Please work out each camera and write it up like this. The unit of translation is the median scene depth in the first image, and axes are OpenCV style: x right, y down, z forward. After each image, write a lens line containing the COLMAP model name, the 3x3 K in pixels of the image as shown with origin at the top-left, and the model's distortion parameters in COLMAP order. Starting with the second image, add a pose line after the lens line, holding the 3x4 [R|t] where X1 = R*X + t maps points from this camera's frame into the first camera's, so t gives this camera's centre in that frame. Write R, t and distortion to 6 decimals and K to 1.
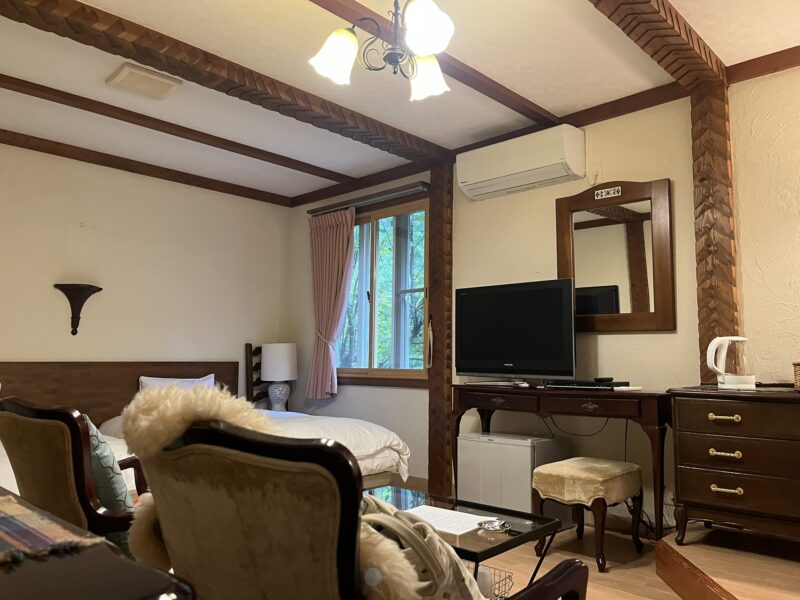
lens RADIAL K [[616.5, 0, 400.0], [0, 616.5, 300.0], [0, 0, 1]] dist [-0.002953, -0.003207]
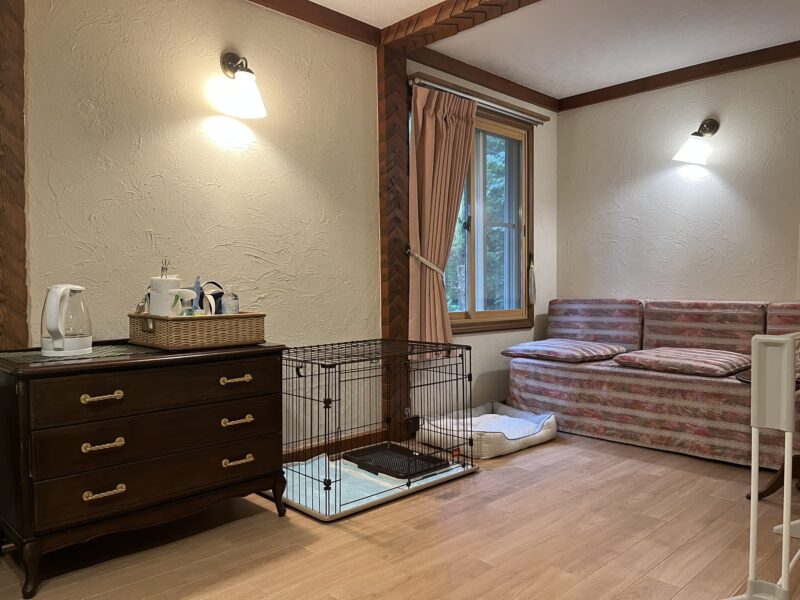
lens RADIAL K [[616.5, 0, 400.0], [0, 616.5, 300.0], [0, 0, 1]] dist [-0.002953, -0.003207]
pose [[0.037642, -0.032138, 0.998774, -0.185036], [-0.095405, 0.994802, 0.035606, 0.014562], [-0.994727, -0.096628, 0.034380, 0.613537]]
